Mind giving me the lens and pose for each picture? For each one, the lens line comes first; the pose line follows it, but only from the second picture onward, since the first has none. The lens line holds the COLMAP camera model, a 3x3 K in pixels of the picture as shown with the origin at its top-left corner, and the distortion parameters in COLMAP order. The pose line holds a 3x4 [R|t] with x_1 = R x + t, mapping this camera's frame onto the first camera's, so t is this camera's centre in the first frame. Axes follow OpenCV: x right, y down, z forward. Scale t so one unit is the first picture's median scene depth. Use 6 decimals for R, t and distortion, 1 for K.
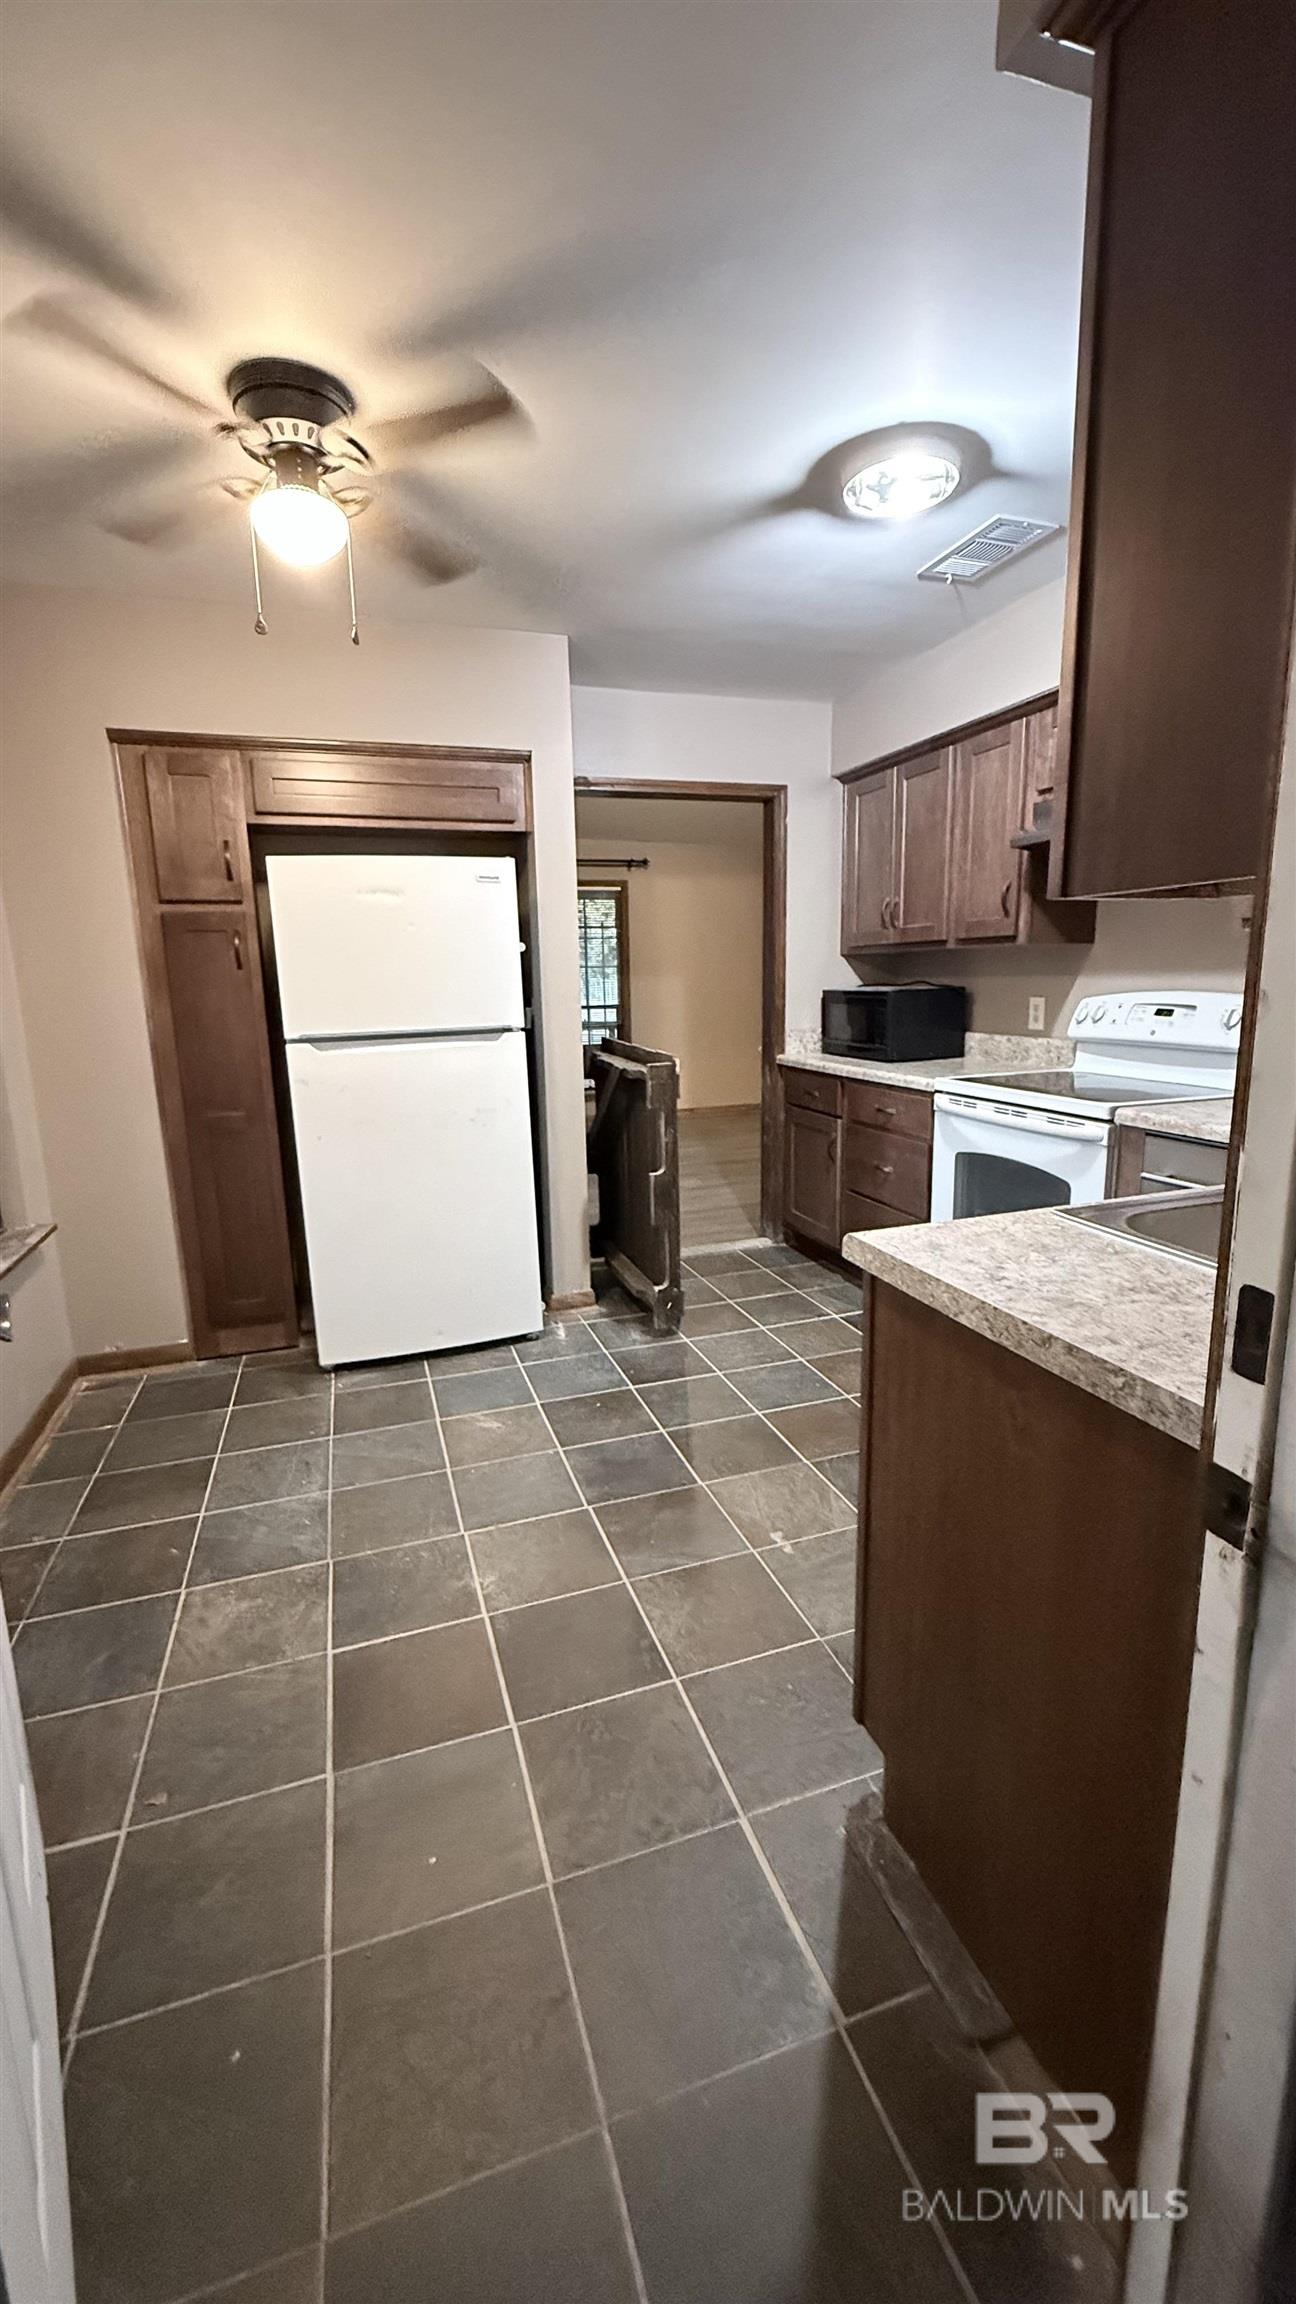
lens RADIAL K [[911.4, 0, 648.4], [0, 911.4, 1151.4], [0, 0, 1]] dist [-0.002087, -0.000725]
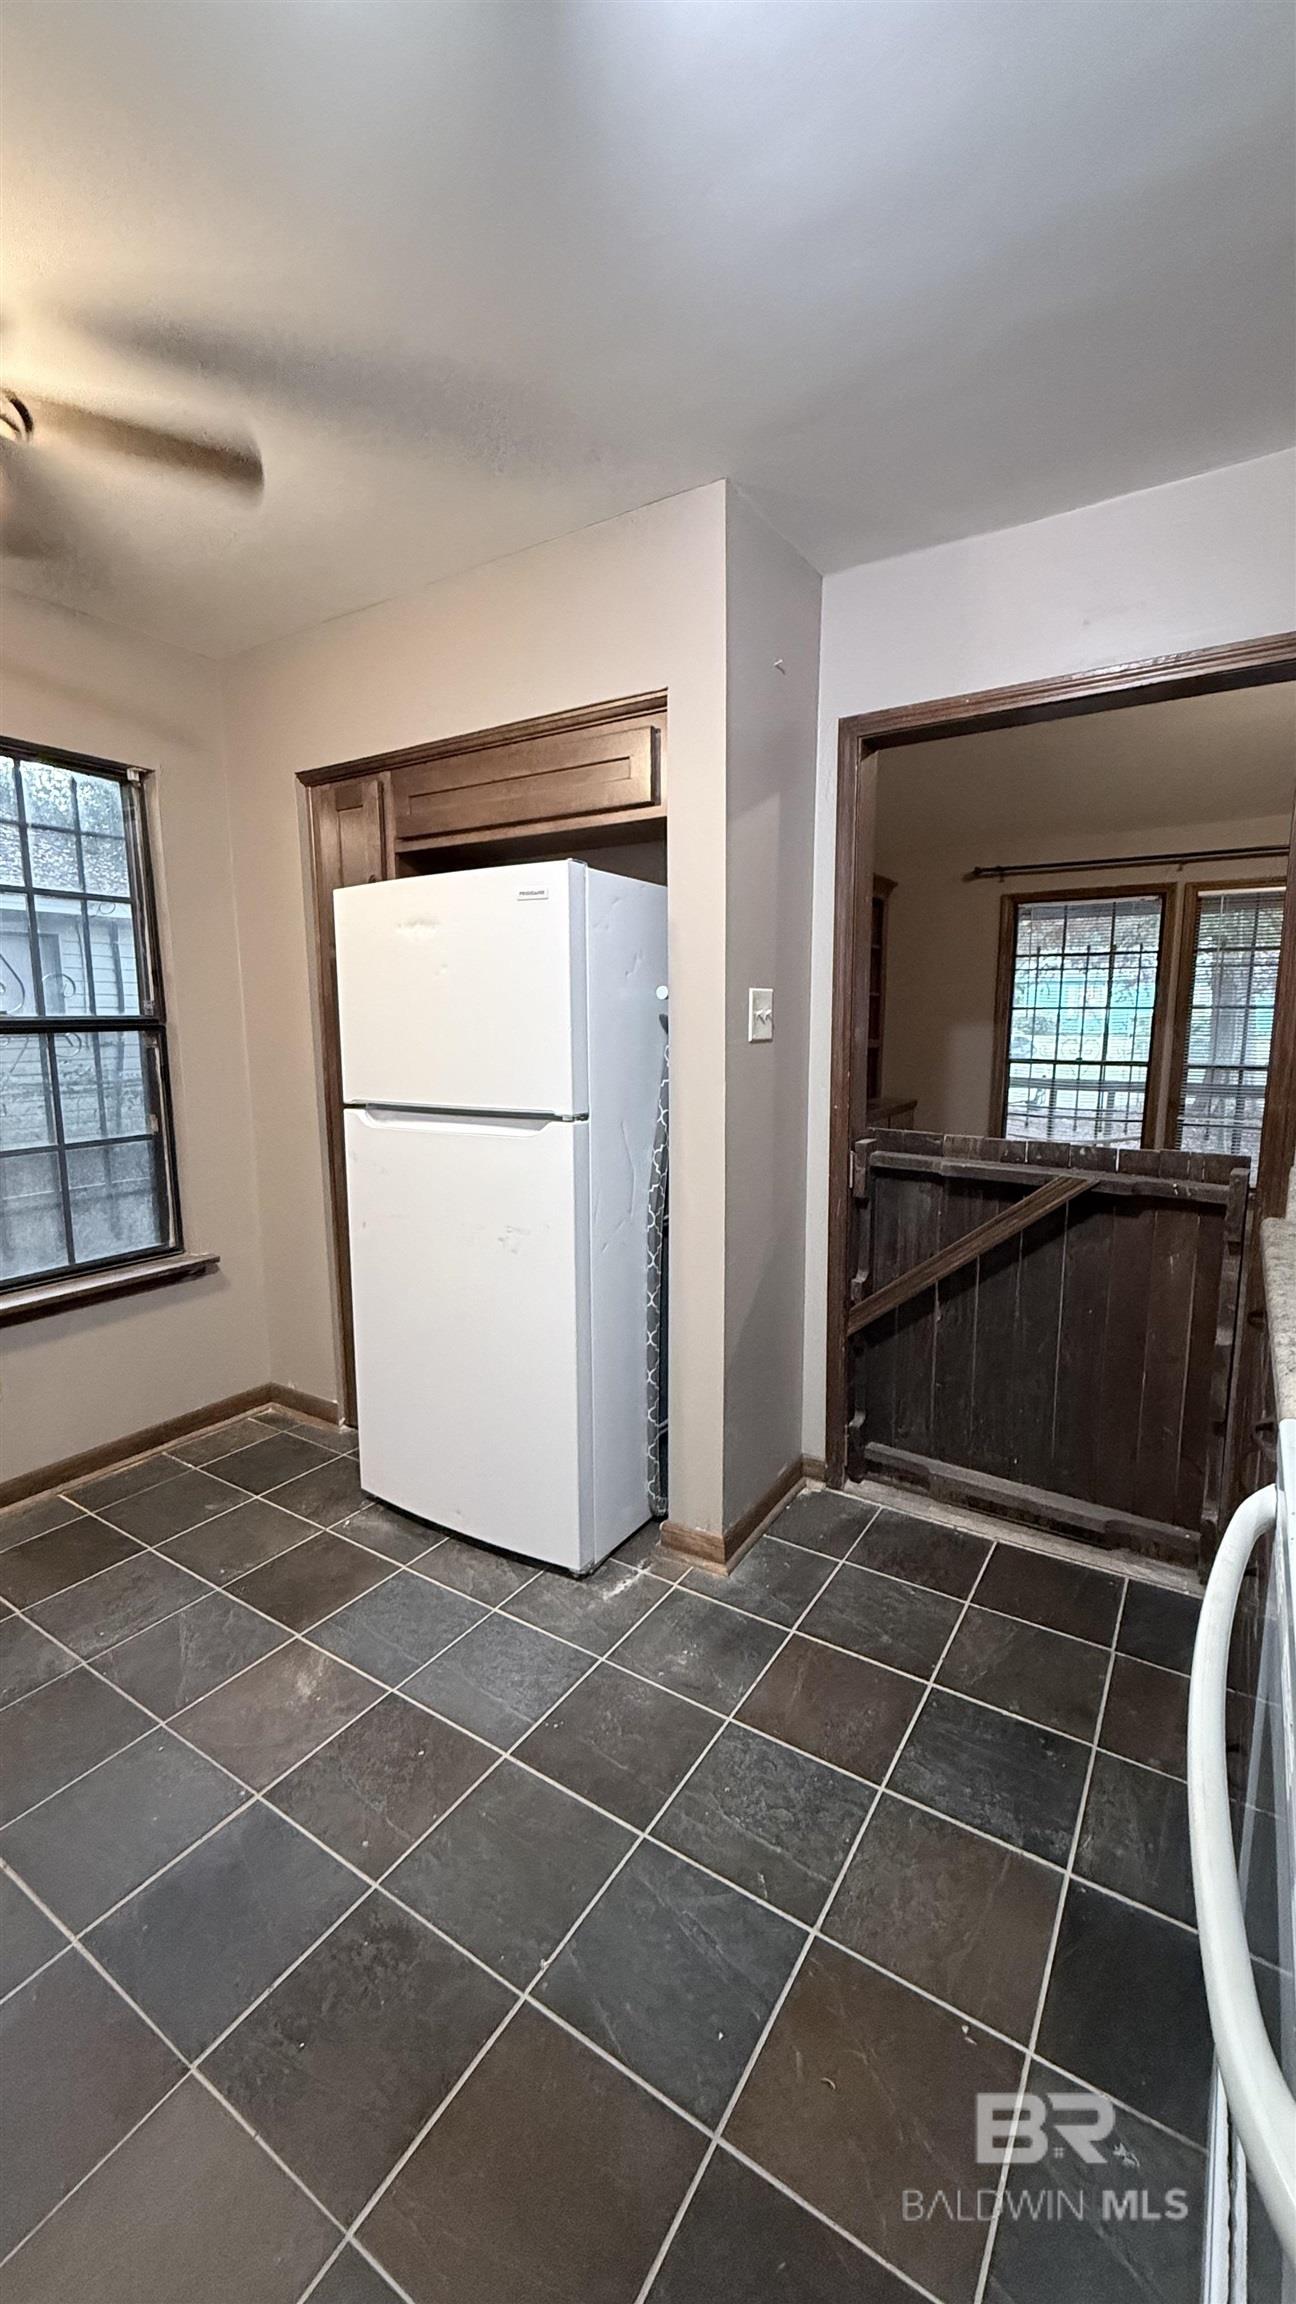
lens RADIAL K [[911.4, 0, 648.1], [0, 911.4, 1149.6], [0, 0, 1]] dist [-0.002087, -0.000725]
pose [[0.629223, 0.135759, -0.765276, 0.399726], [-0.160498, 0.986100, 0.042969, -0.148759], [0.760473, 0.095788, 0.642266, 0.619378]]
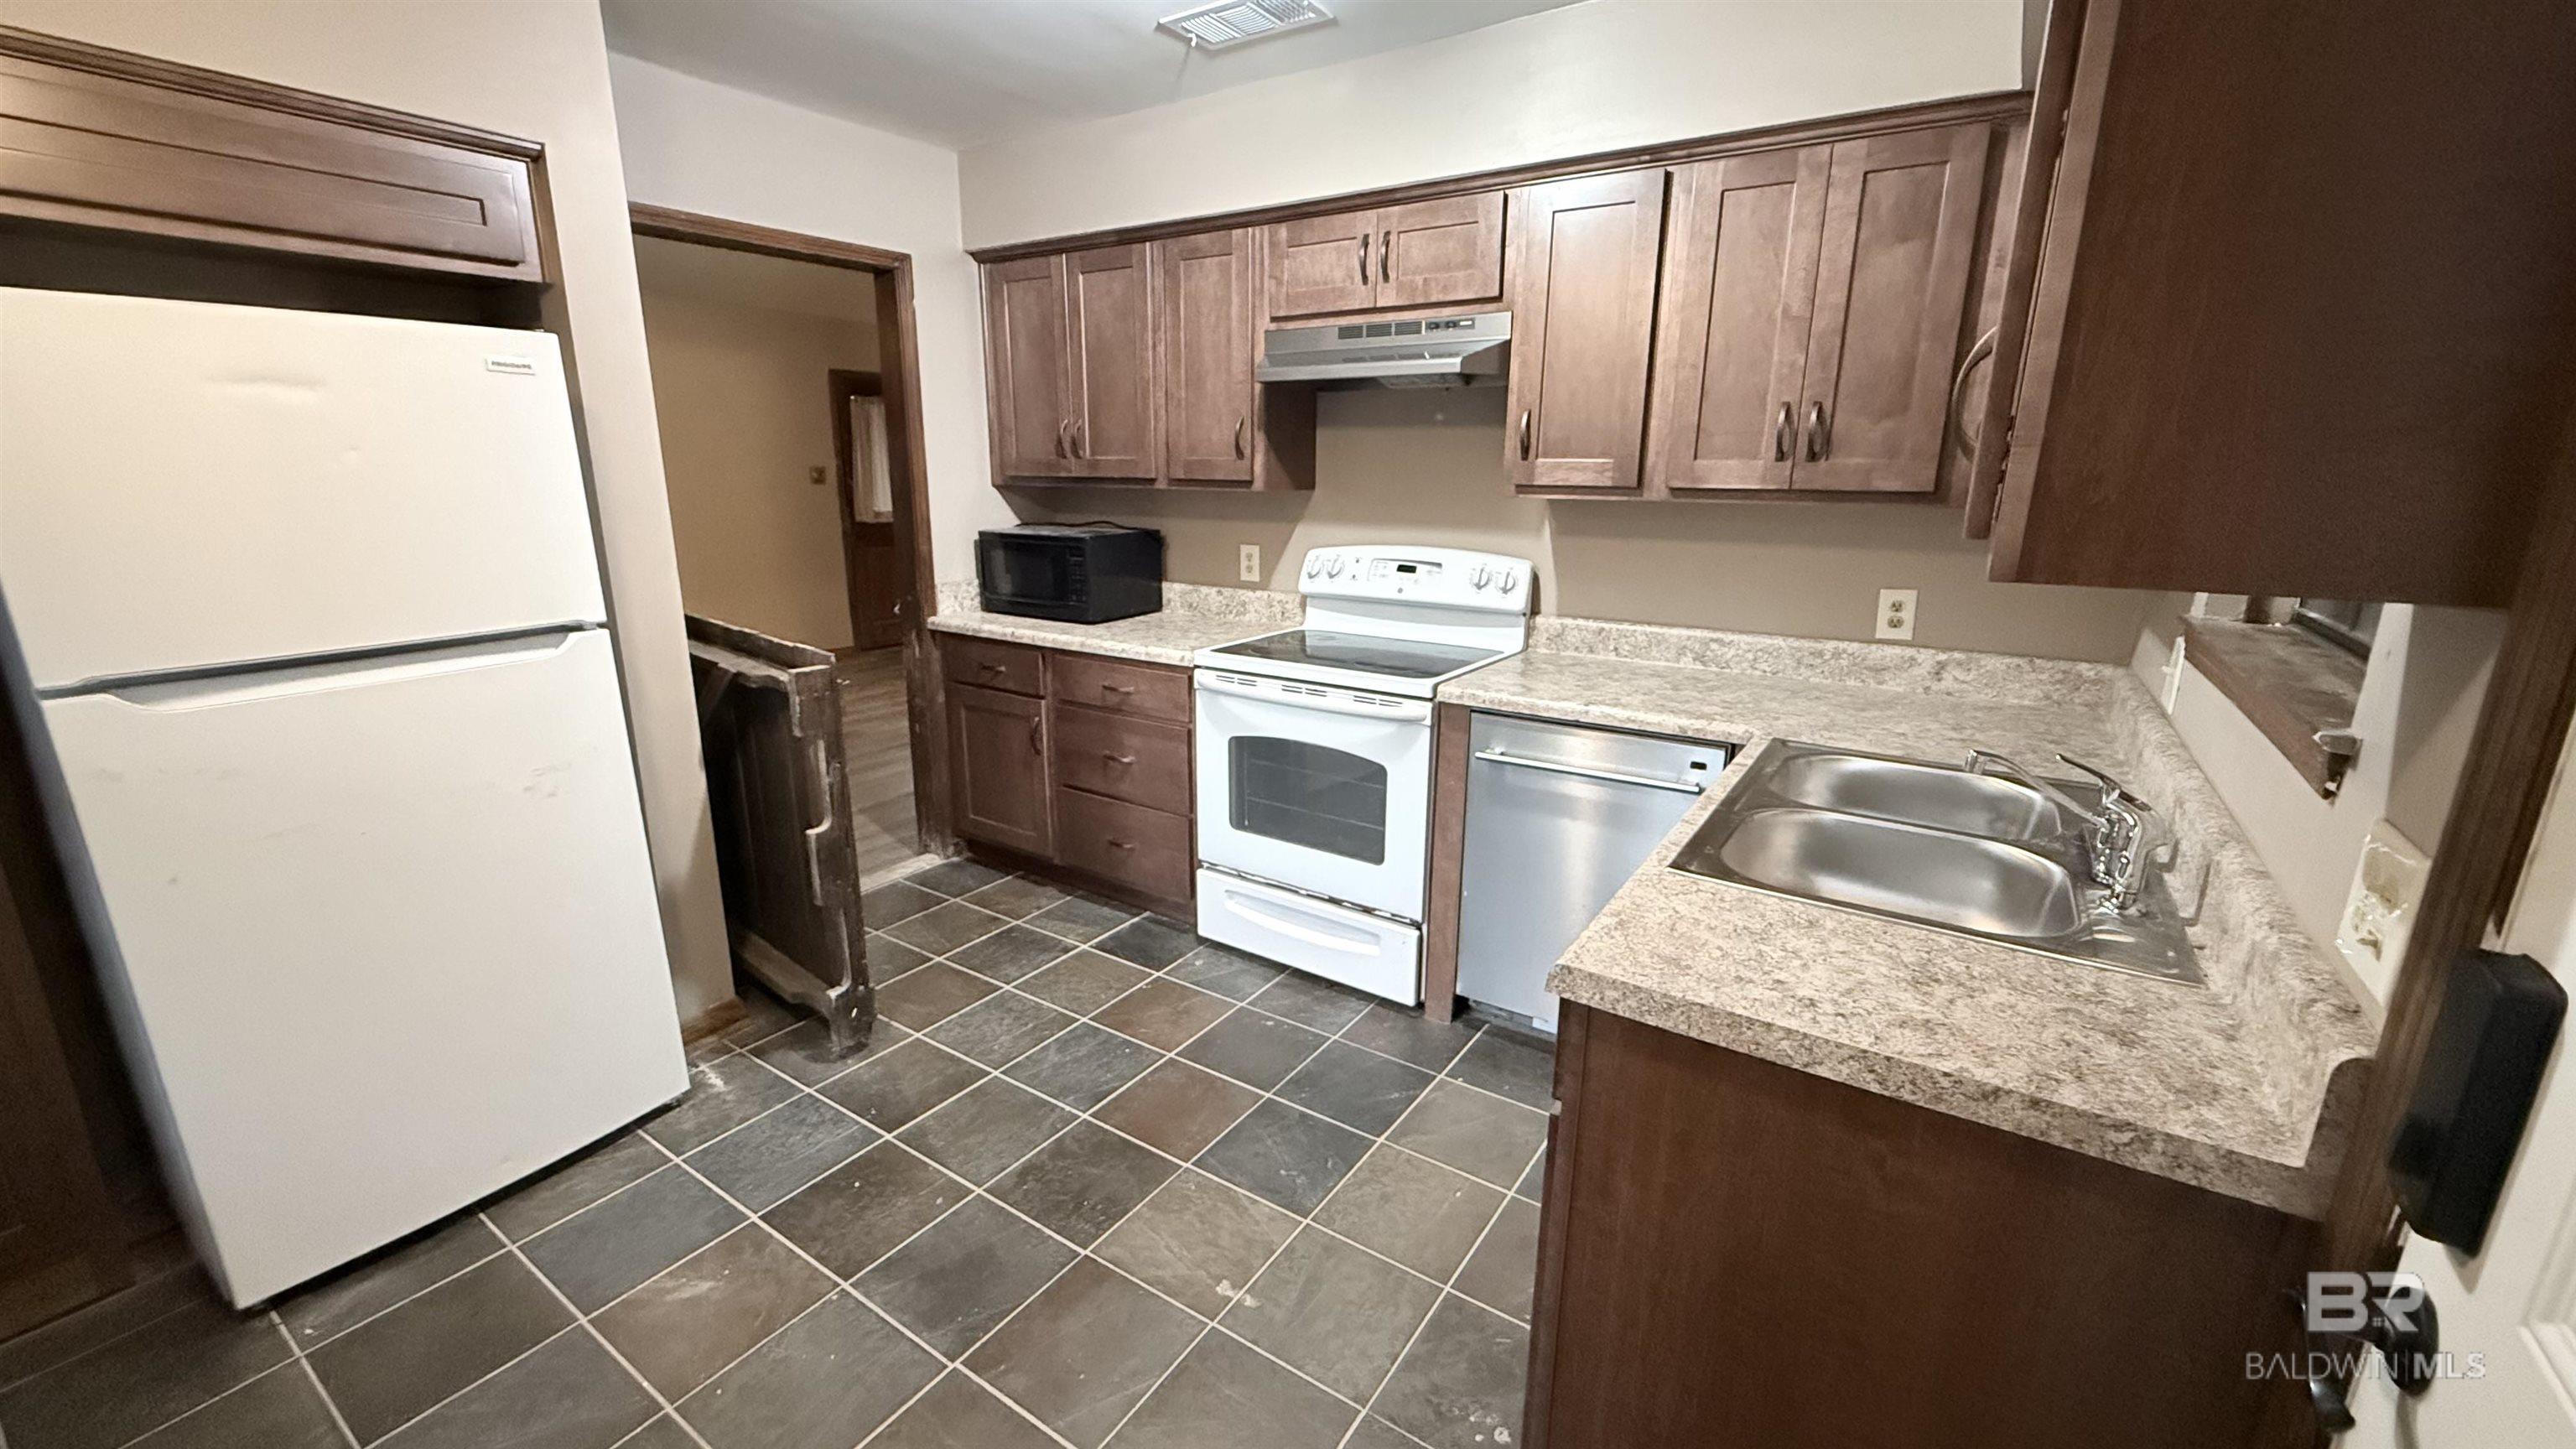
lens RADIAL K [[1019.0, 0, 1284.1], [0, 1019.0, 728.0], [0, 0, 1]] dist [-0.002087, -0.000725]
pose [[0.794044, -0.125191, 0.594828, -0.188450], [0.090250, 0.991997, 0.088305, -0.085224], [-0.601123, -0.016434, 0.798988, 0.192837]]
